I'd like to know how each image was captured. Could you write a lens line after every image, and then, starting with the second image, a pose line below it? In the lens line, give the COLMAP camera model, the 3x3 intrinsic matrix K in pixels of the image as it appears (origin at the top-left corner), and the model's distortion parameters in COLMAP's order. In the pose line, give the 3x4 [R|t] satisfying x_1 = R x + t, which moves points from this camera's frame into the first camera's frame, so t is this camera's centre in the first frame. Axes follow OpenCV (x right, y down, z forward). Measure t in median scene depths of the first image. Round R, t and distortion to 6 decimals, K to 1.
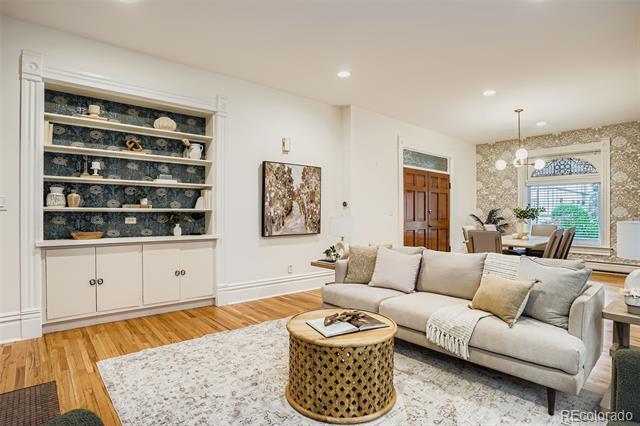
lens RADIAL K [[342.8, 0, 318.2], [0, 342.8, 211.8], [0, 0, 1]] dist [-0.044637, 0.007866]
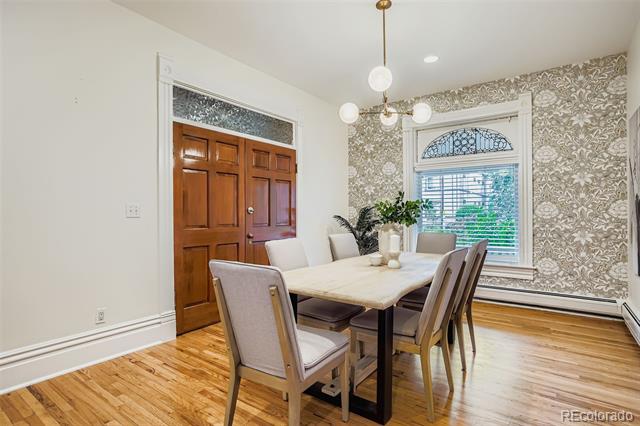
lens RADIAL K [[342.8, 0, 319.8], [0, 342.8, 216.2], [0, 0, 1]] dist [-0.044637, 0.007866]
pose [[0.974973, -0.008125, 0.222176, 0.316208], [0.006580, 0.999949, 0.007693, 0.004117], [-0.222228, -0.006039, 0.974976, 0.430935]]
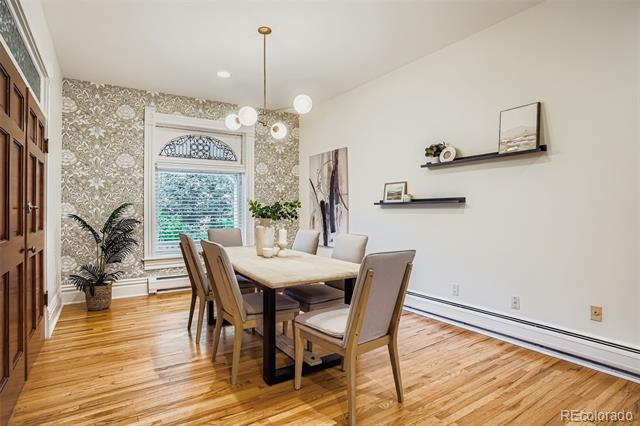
lens RADIAL K [[318.2, 0, 291.9], [0, 318.2, 202.5], [0, 0, 1]] dist [-0.042510, -0.000032]
pose [[0.163877, 0.019213, 0.986294, 0.081872], [0.010820, 0.999715, -0.021272, 0.003776], [-0.986421, 0.014158, 0.163623, 0.717002]]
